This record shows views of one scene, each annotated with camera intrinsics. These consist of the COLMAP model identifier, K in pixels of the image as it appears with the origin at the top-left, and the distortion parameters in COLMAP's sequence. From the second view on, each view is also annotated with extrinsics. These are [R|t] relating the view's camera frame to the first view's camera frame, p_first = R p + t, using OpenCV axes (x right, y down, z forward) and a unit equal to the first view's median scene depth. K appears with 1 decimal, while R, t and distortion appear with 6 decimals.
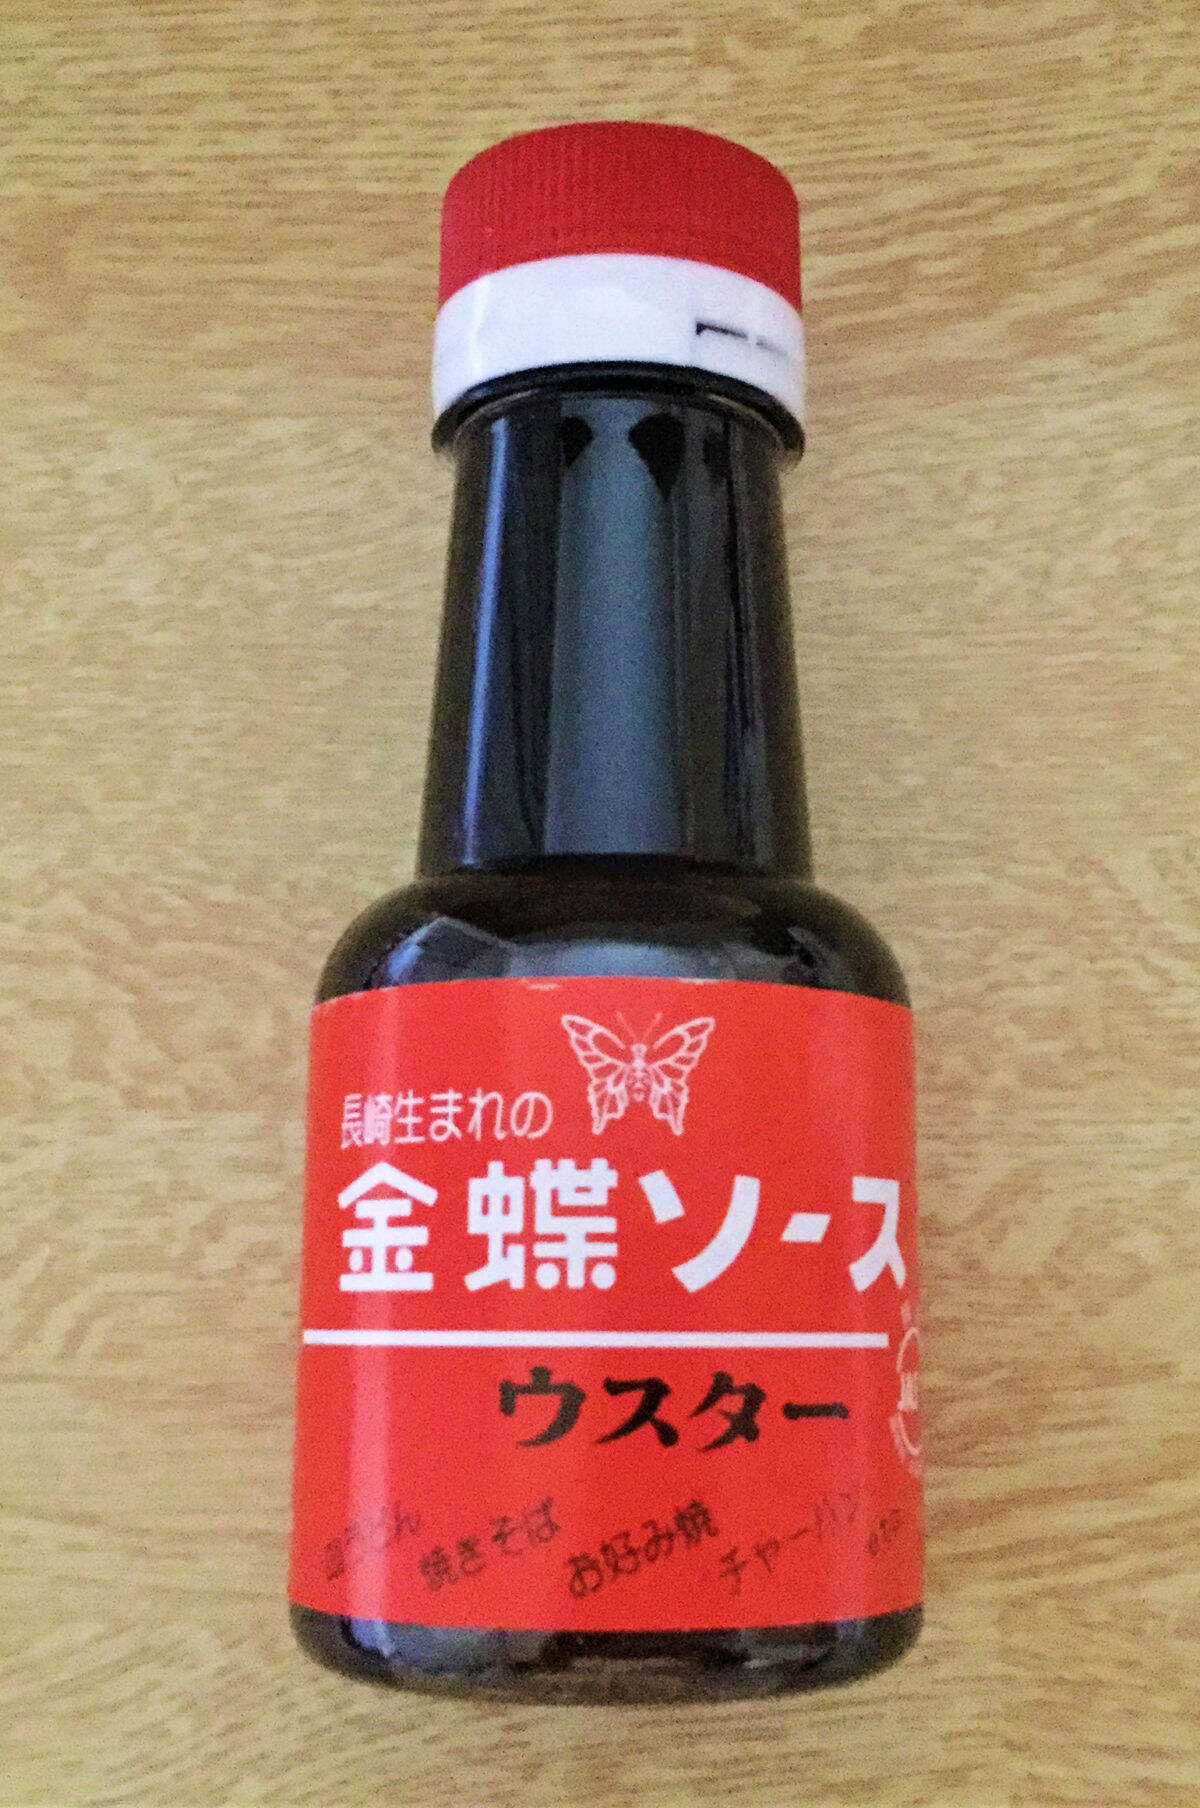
lens RADIAL K [[1645.1, 0, 606.0], [0, 1645.1, 898.1], [0, 0, 1]] dist [0.047982, 0.000167]
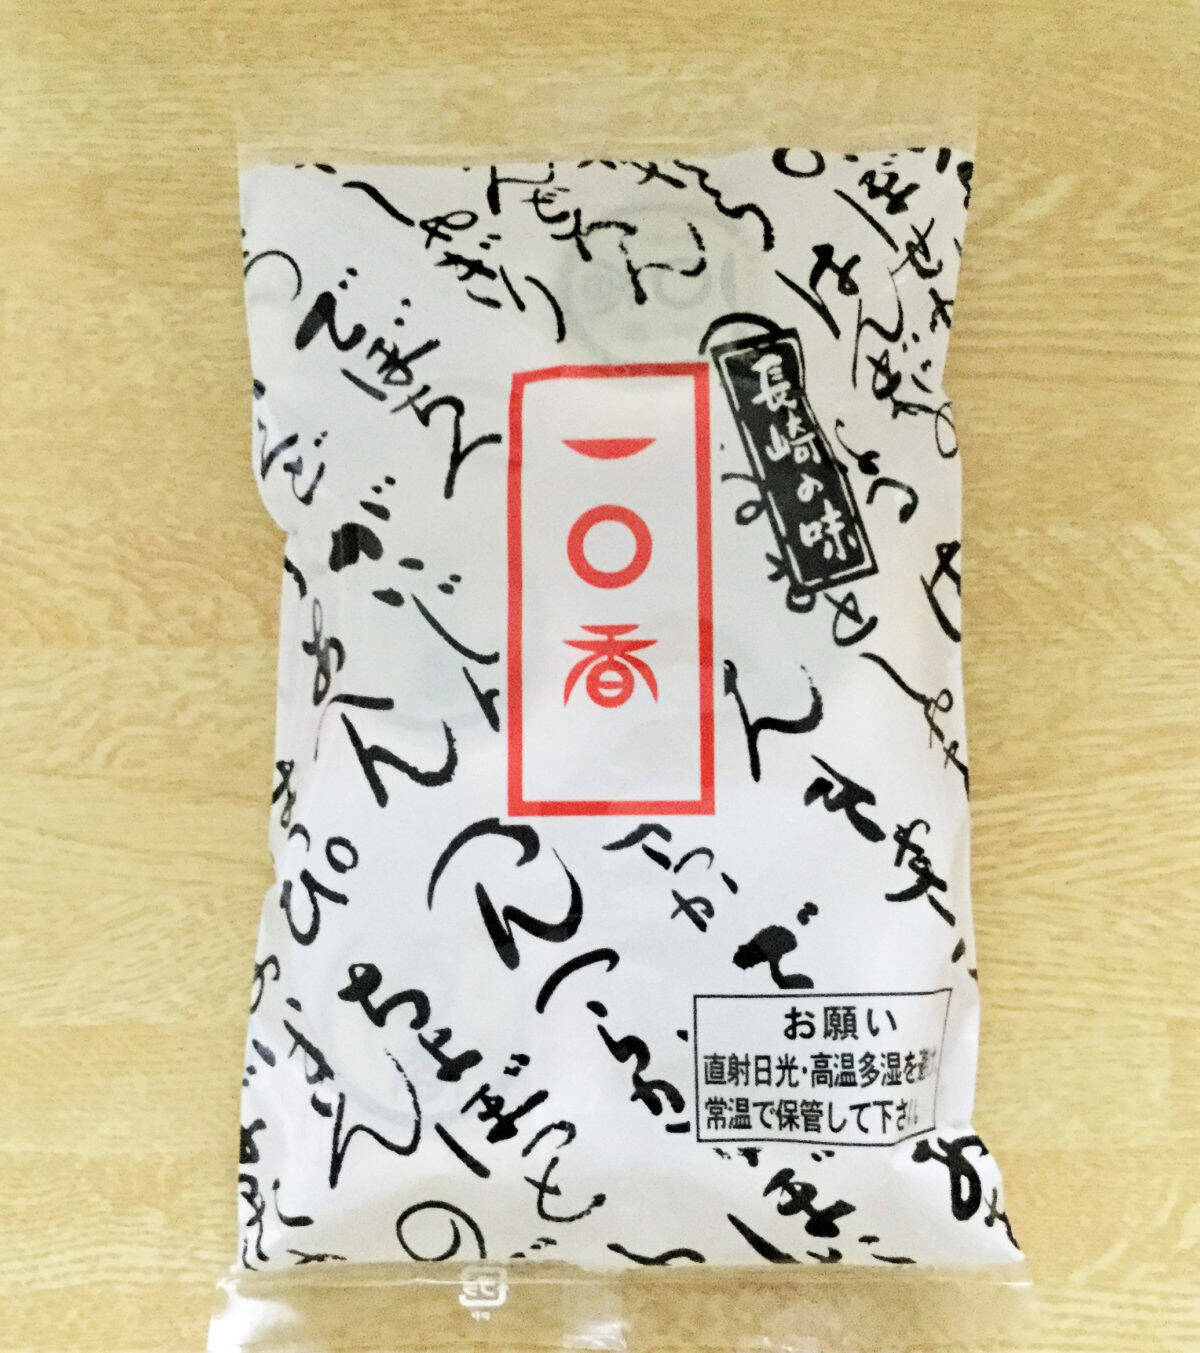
lens RADIAL K [[1335.0, 0, 603.1], [0, 1335.0, 673.6], [0, 0, 1]] dist [0.006790, 0.000000]
pose [[0.979817, 0.013706, 0.199425, -0.063249], [-0.045042, 0.987128, 0.153457, -0.108130], [-0.194755, -0.159342, 0.967823, -0.658108]]
